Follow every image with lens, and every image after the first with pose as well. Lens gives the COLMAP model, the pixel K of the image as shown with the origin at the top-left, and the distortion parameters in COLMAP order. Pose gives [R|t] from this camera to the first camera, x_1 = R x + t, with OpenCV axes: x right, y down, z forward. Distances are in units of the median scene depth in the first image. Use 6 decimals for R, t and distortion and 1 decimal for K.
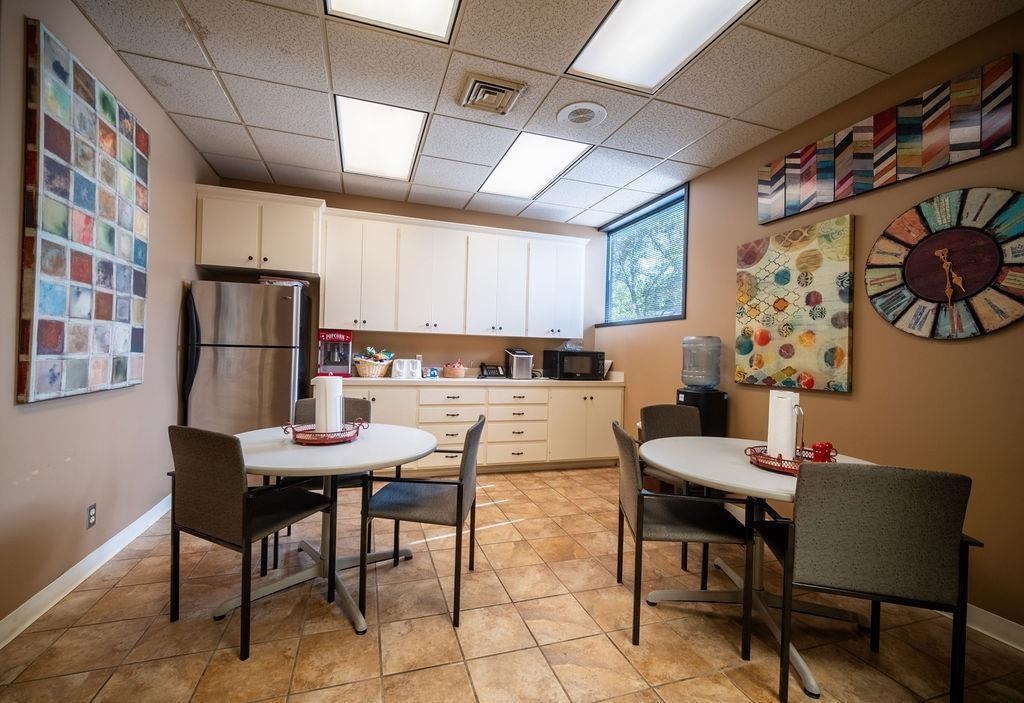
lens RADIAL K [[431.4, 0, 509.4], [0, 431.4, 347.6], [0, 0, 1]] dist [0.000704, 0.000093]
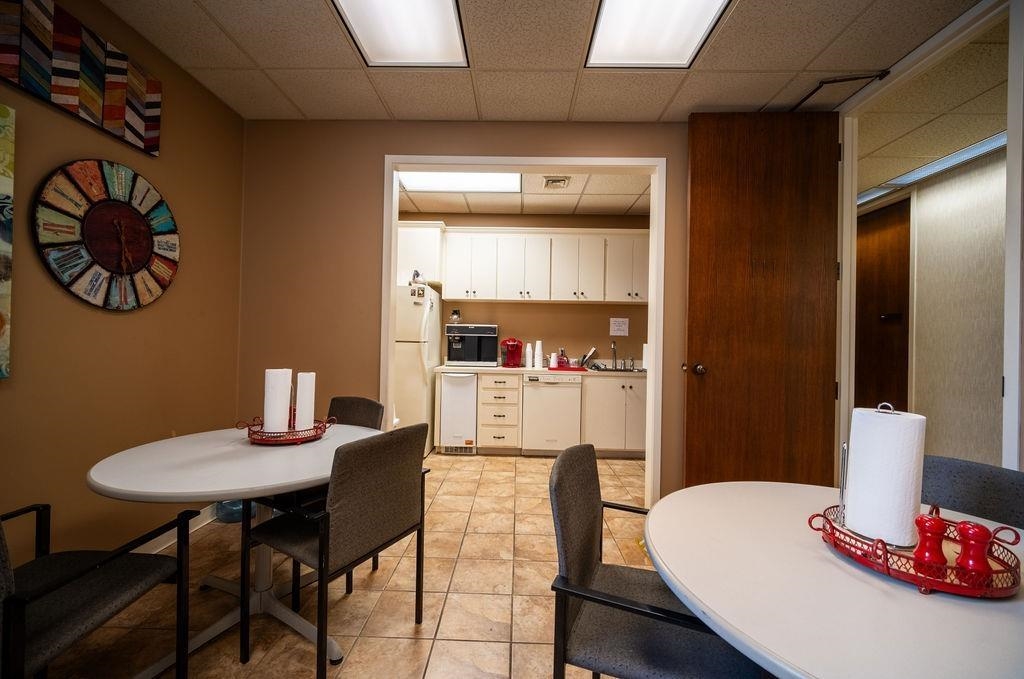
lens RADIAL K [[408.9, 0, 508.4], [0, 408.9, 337.9], [0, 0, 1]] dist [0.000320, 0.000142]
pose [[-0.940200, -0.041228, 0.338118, -0.175748], [-0.048580, 0.998731, -0.013306, 0.013675], [-0.337141, -0.028936, -0.941010, 1.546362]]
